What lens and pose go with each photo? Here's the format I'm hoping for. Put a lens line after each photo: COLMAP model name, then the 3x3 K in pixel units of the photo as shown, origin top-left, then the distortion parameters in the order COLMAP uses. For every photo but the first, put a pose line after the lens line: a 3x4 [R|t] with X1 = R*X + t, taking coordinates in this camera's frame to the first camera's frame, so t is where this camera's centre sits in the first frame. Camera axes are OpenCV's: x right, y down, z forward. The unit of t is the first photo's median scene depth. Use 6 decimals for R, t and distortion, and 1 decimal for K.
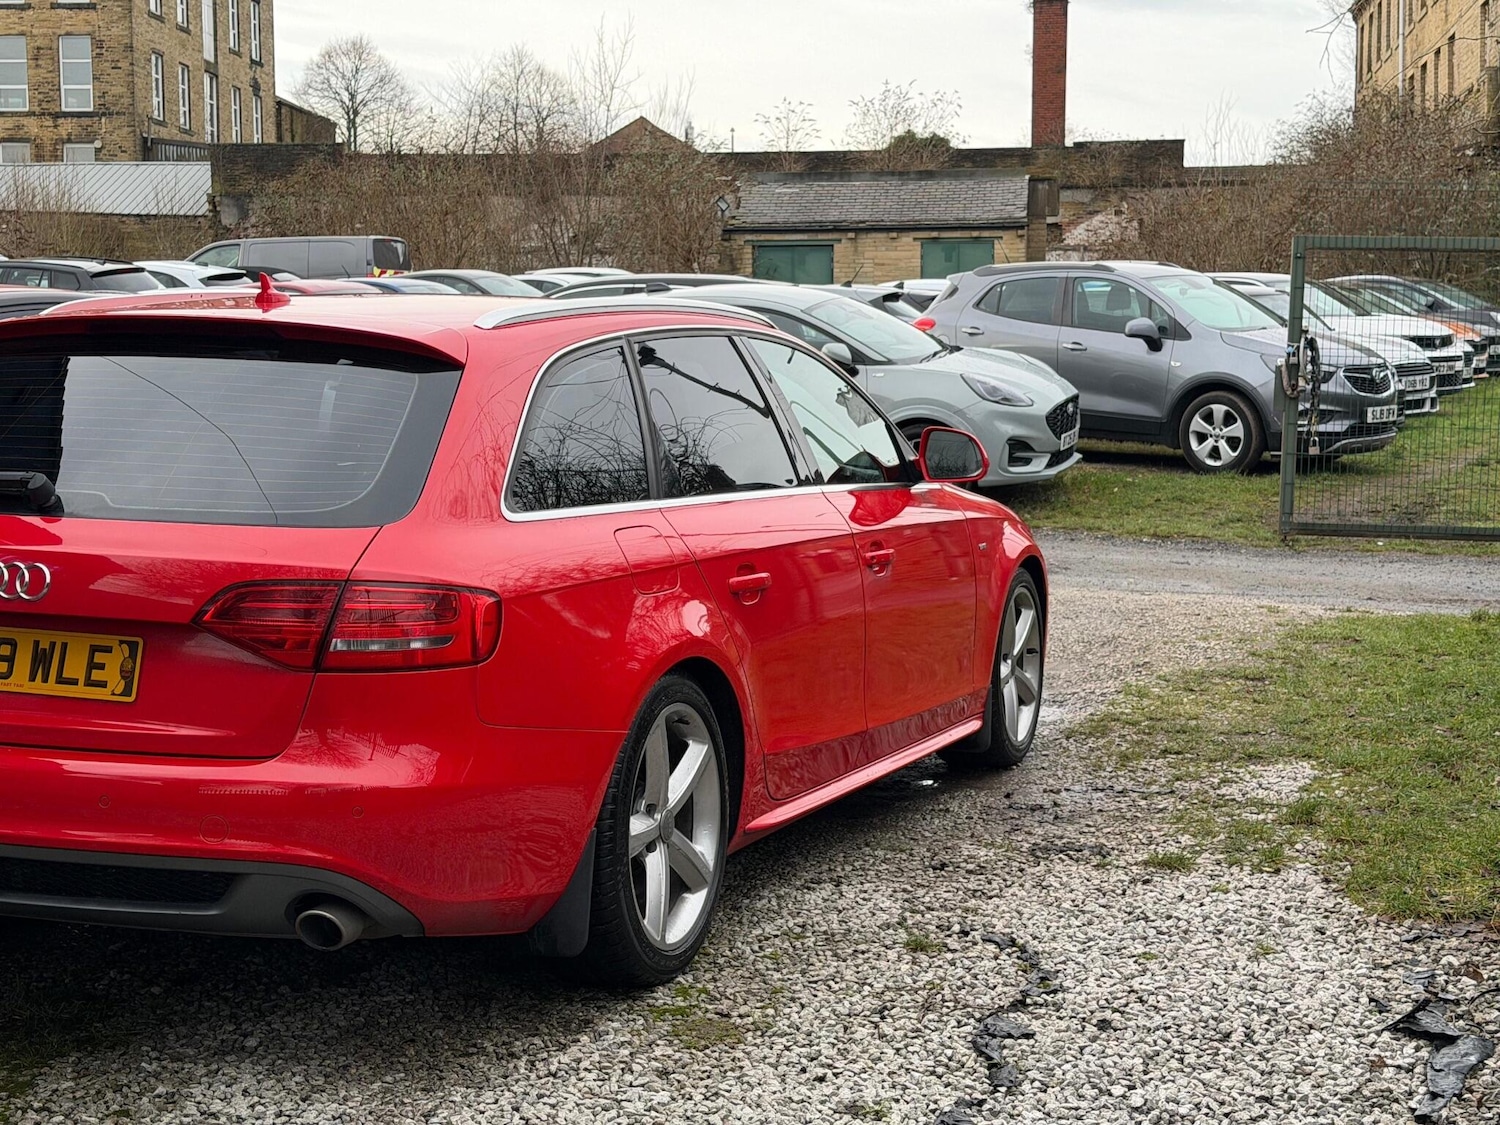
lens RADIAL K [[1944.6, 0, 739.5], [0, 1944.6, 548.0], [0, 0, 1]] dist [0.119917, 0.000000]
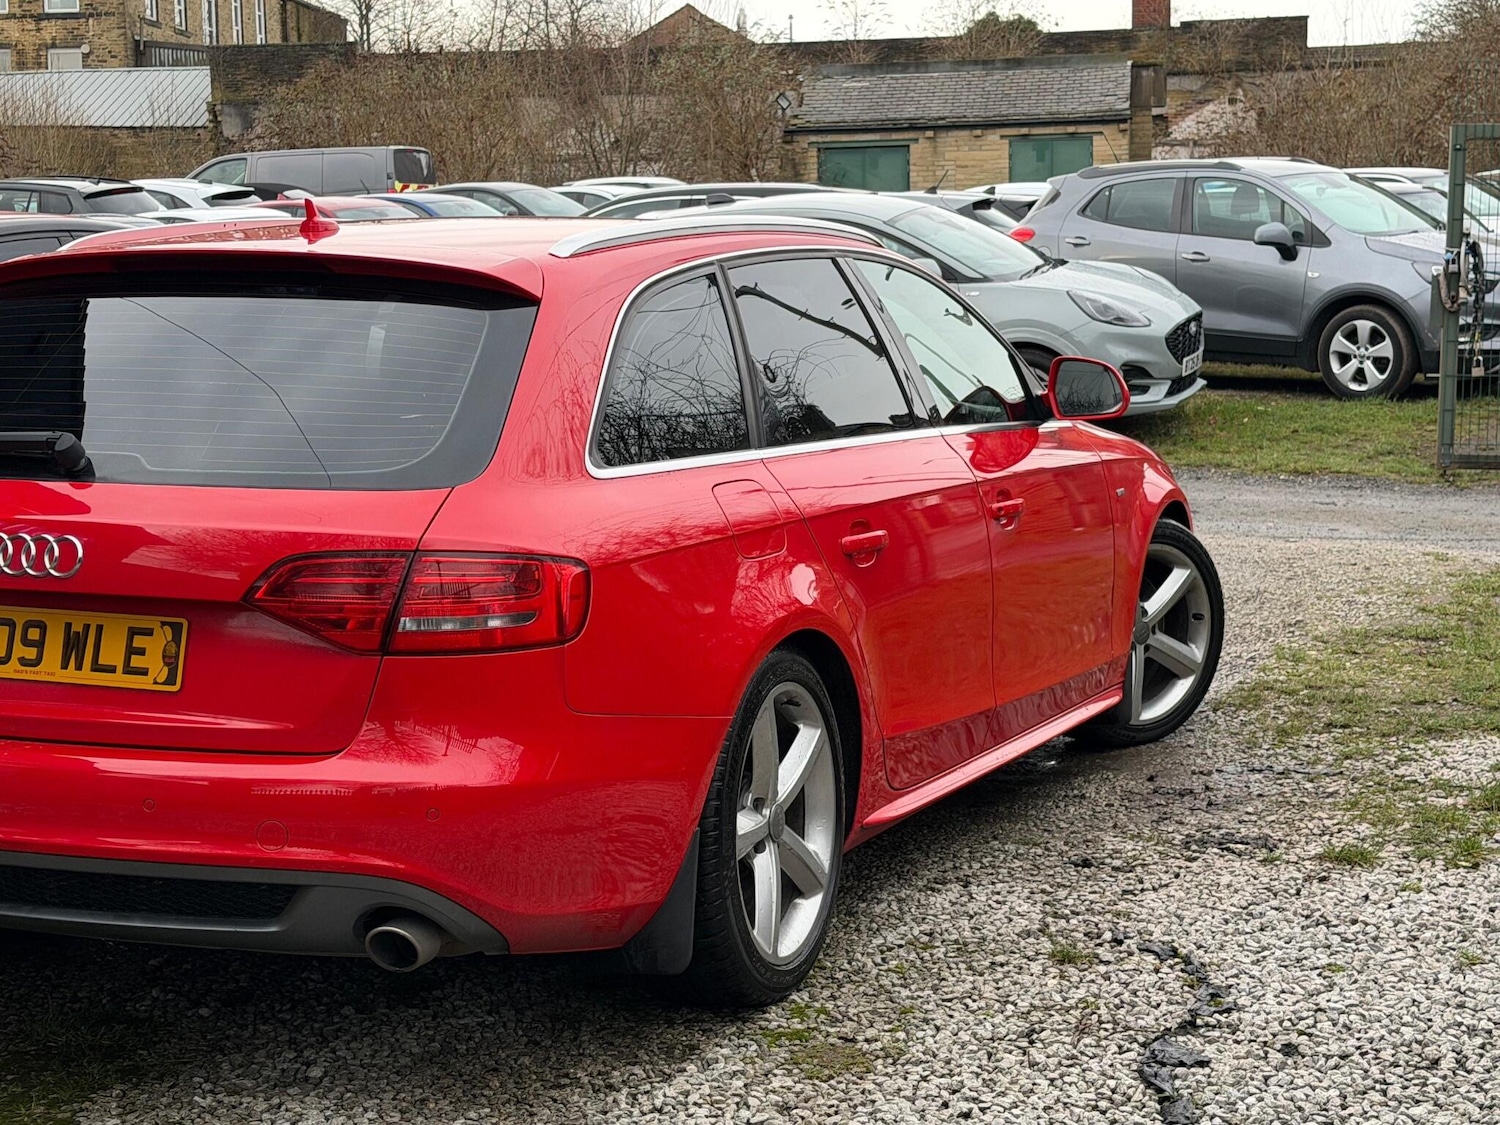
lens RADIAL K [[2176.0, 0, 727.1], [0, 2176.0, 543.0], [0, 0, 1]] dist [0.115330, 0.000000]
pose [[0.999332, -0.013453, -0.033984, -0.023244], [0.014297, 0.999592, 0.024707, -0.007138], [0.033637, -0.025177, 0.999117, 0.024757]]
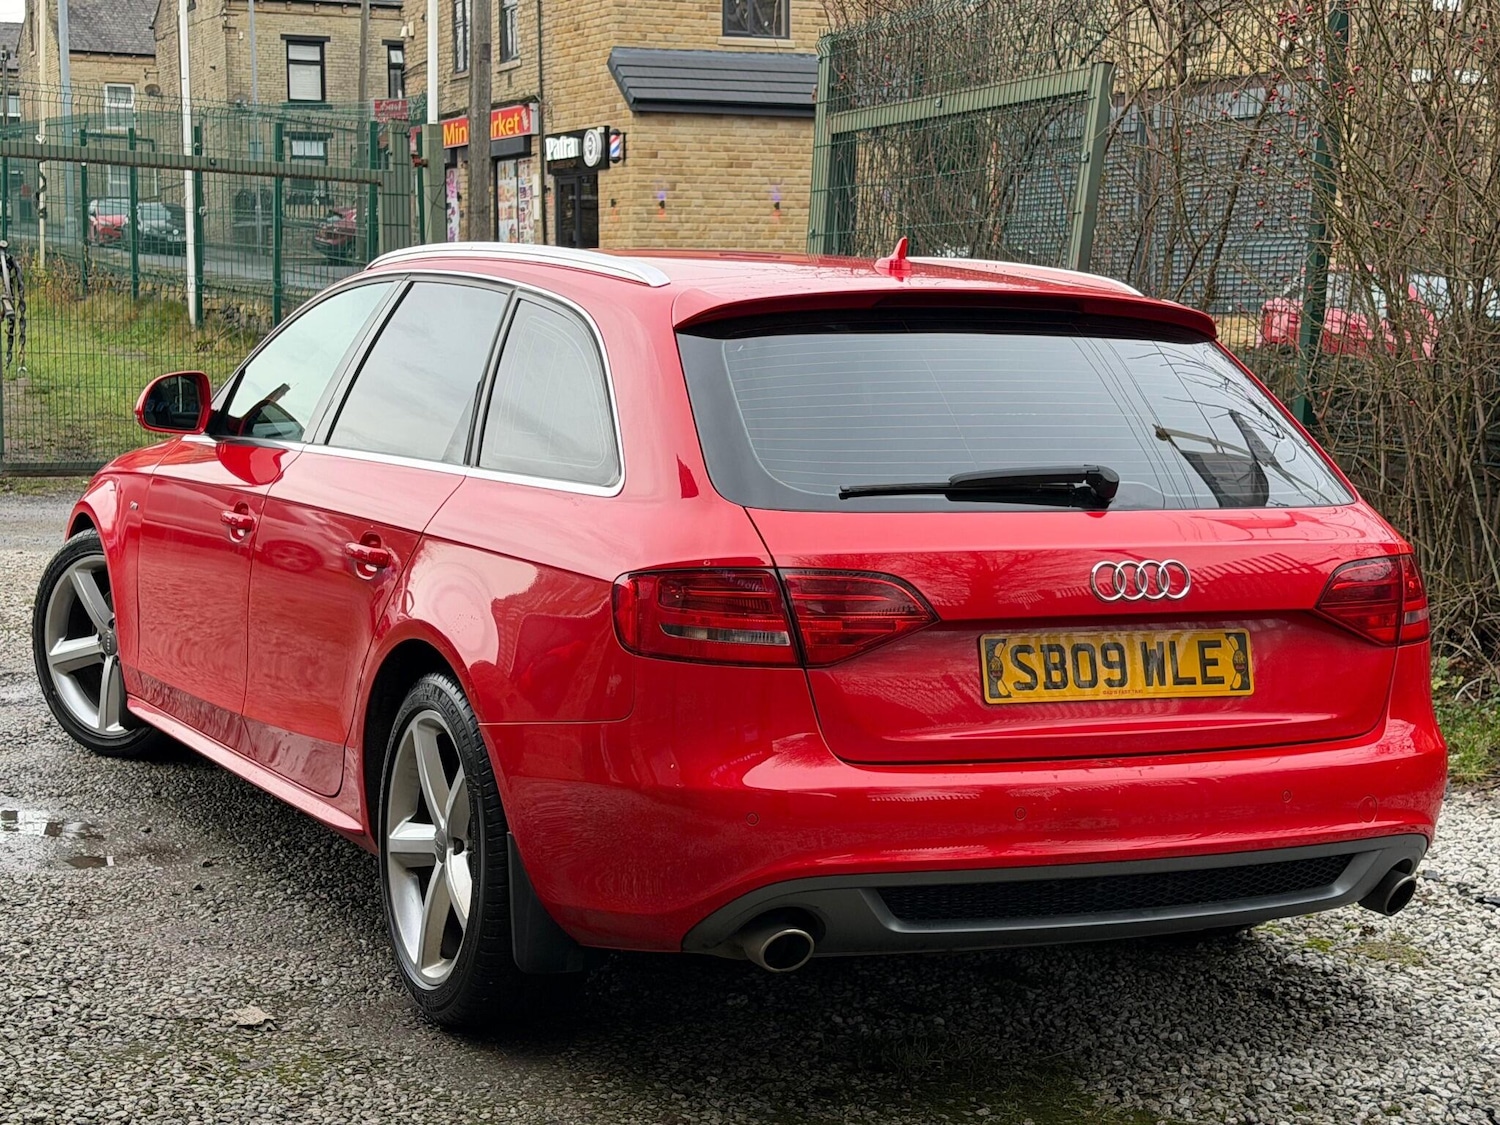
lens RADIAL K [[2332.2, 0, 785.8], [0, 2332.2, 578.9], [0, 0, 1]] dist [0.132547, 0.000000]
pose [[0.763775, -0.071909, 0.641465, -0.995640], [0.052754, 0.997405, 0.048997, -0.038687], [-0.643323, -0.003583, 0.765586, 0.214199]]
